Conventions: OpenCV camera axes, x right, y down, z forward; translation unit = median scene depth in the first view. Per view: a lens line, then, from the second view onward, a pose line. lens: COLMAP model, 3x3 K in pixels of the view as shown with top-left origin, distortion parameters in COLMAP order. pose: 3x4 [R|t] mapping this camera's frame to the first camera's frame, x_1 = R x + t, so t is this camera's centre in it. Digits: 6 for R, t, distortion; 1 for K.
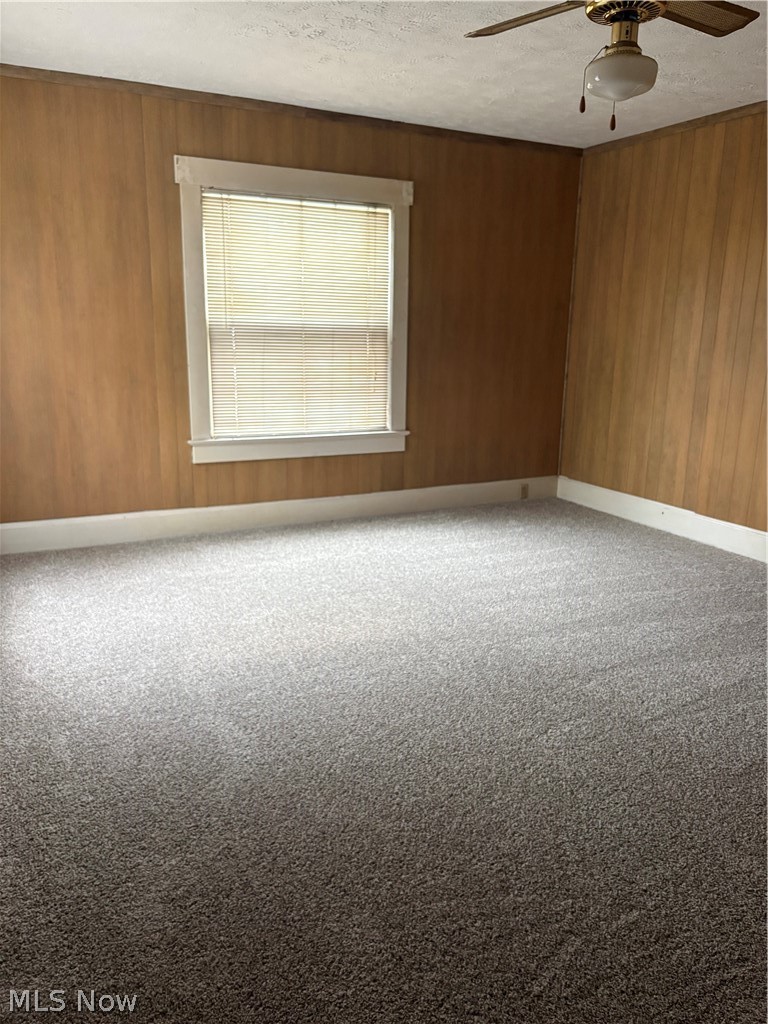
lens RADIAL K [[803.8, 0, 384.0], [0, 803.8, 512.0], [0, 0, 1]] dist [-0.006522, -0.007082]
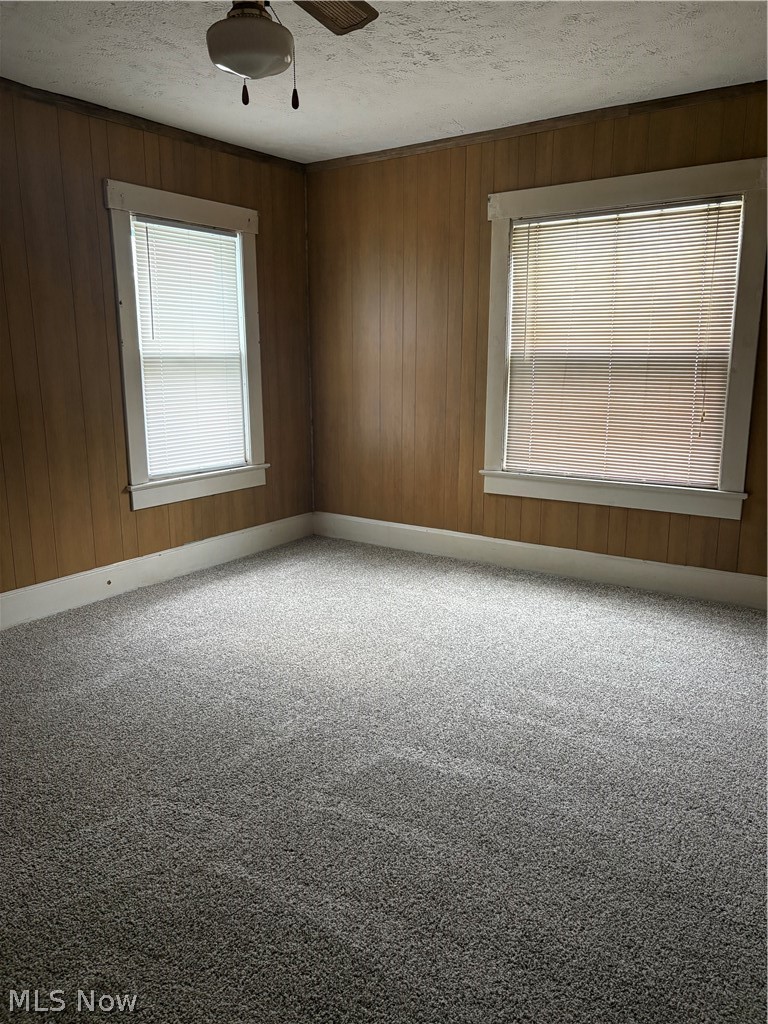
lens RADIAL K [[775.5, 0, 385.7], [0, 775.5, 518.5], [0, 0, 1]] dist [-0.002866, -0.004777]
pose [[0.453904, 0.164504, -0.875734, 0.579883], [-0.189023, 0.978219, 0.085783, -0.090171], [0.870771, 0.126596, 0.475113, 0.431537]]
